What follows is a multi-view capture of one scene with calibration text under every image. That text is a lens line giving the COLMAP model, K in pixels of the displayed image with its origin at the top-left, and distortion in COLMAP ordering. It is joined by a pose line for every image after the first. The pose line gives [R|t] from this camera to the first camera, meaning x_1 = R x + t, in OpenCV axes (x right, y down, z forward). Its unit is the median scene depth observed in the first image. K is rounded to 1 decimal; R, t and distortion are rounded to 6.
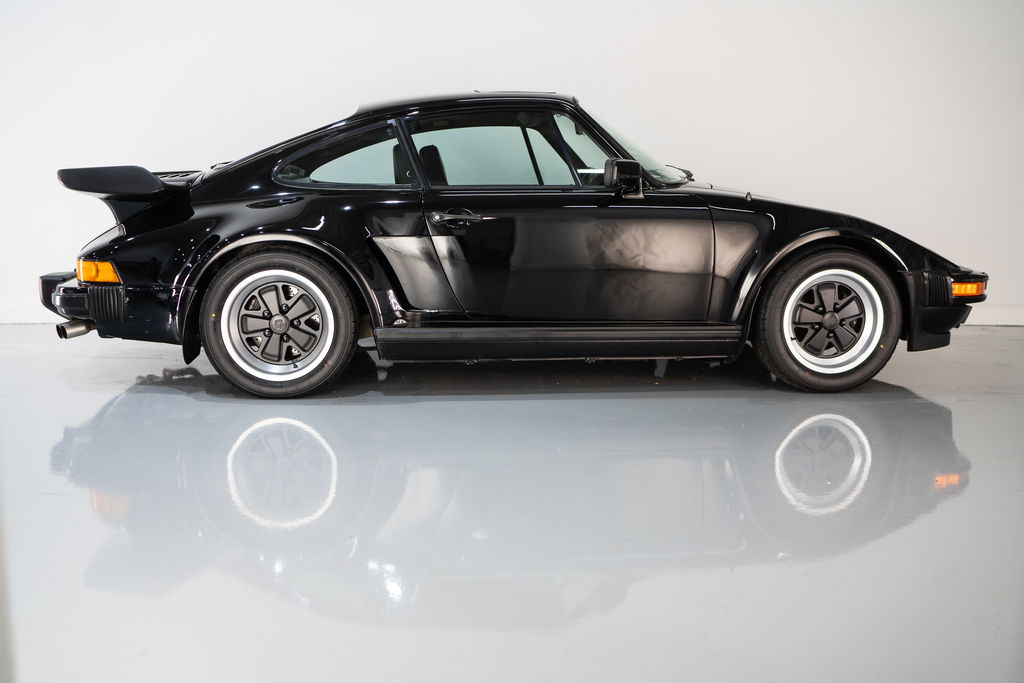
lens RADIAL K [[1014.1, 0, 512.0], [0, 1014.1, 341.5], [0, 0, 1]] dist [-0.162574, 0.227291]
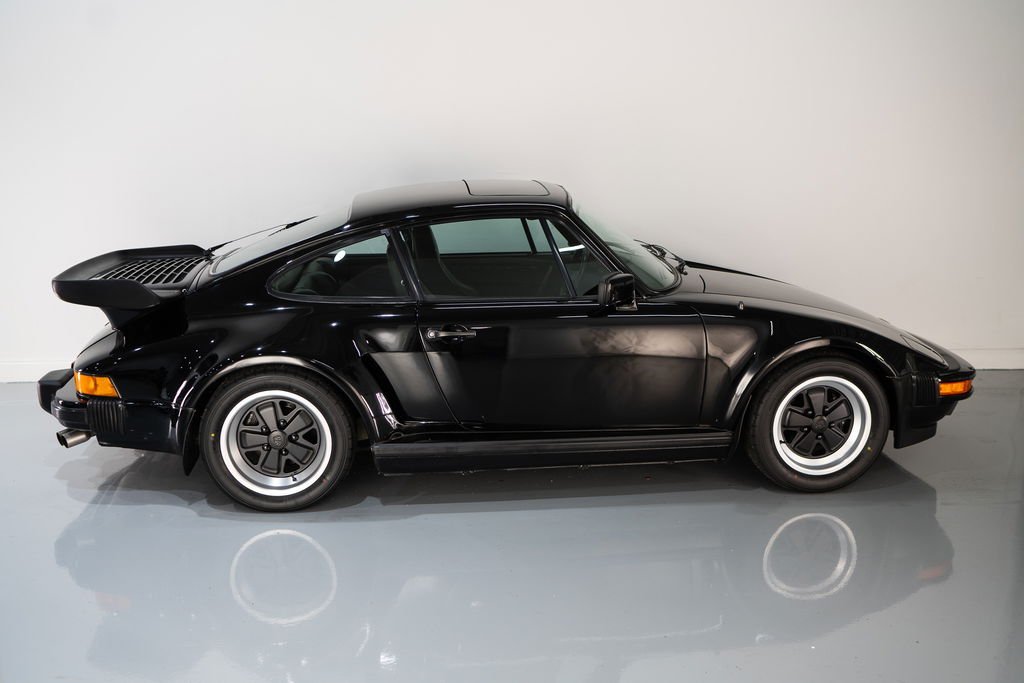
lens RADIAL K [[1014.1, 0, 512.0], [0, 1014.1, 341.5], [0, 0, 1]] dist [-0.162574, 0.227291]
pose [[0.999955, -0.003503, 0.008846, -0.003211], [0.002977, 0.998266, 0.058797, -0.170138], [-0.009037, -0.058768, 0.998231, -0.008698]]
